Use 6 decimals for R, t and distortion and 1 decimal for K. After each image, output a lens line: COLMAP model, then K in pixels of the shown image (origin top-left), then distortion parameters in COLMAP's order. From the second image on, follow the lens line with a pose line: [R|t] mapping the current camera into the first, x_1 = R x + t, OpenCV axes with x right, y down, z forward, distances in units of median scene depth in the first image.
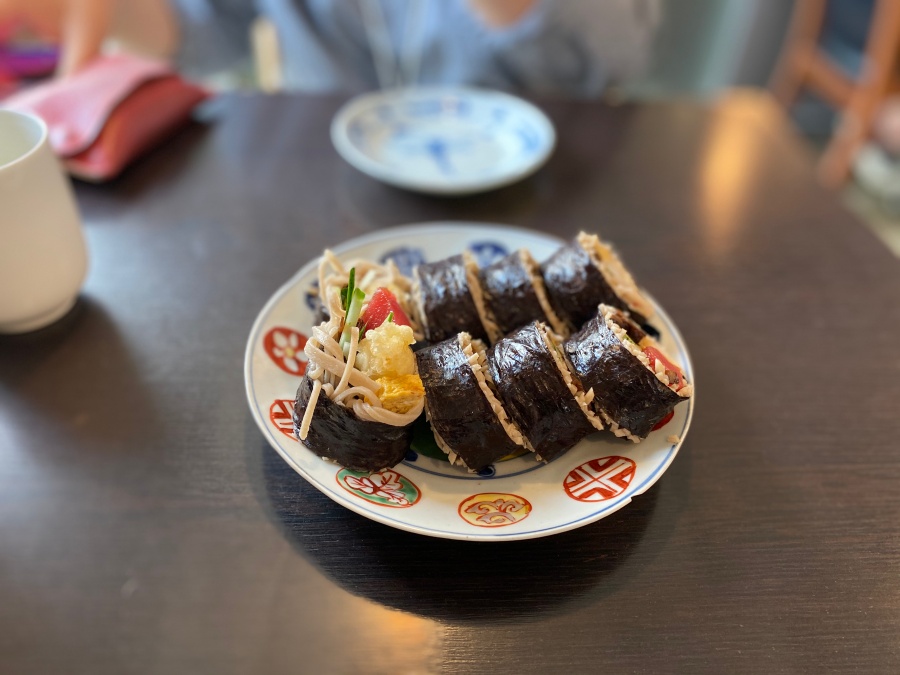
lens RADIAL K [[697.6, 0, 449.4], [0, 697.6, 339.1], [0, 0, 1]] dist [0.014667, 0.000900]
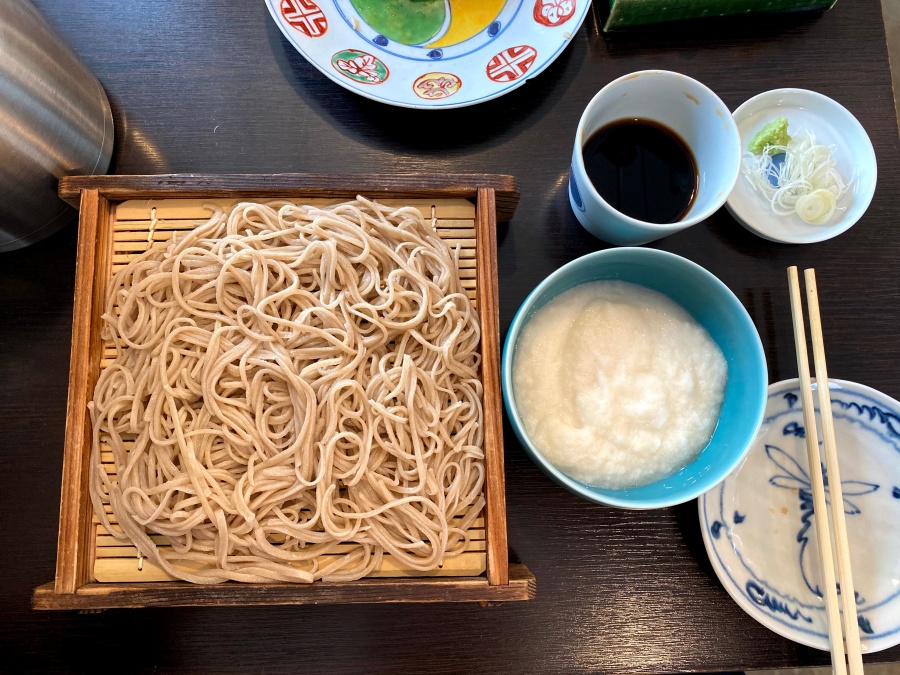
lens RADIAL K [[697.6, 0, 448.6], [0, 697.6, 337.5], [0, 0, 1]] dist [0.014667, 0.000900]
pose [[0.999073, 0.032943, -0.027717, 0.146268], [-0.008195, 0.777558, 0.628757, -0.279793], [0.042265, -0.627947, 0.777107, -0.514426]]
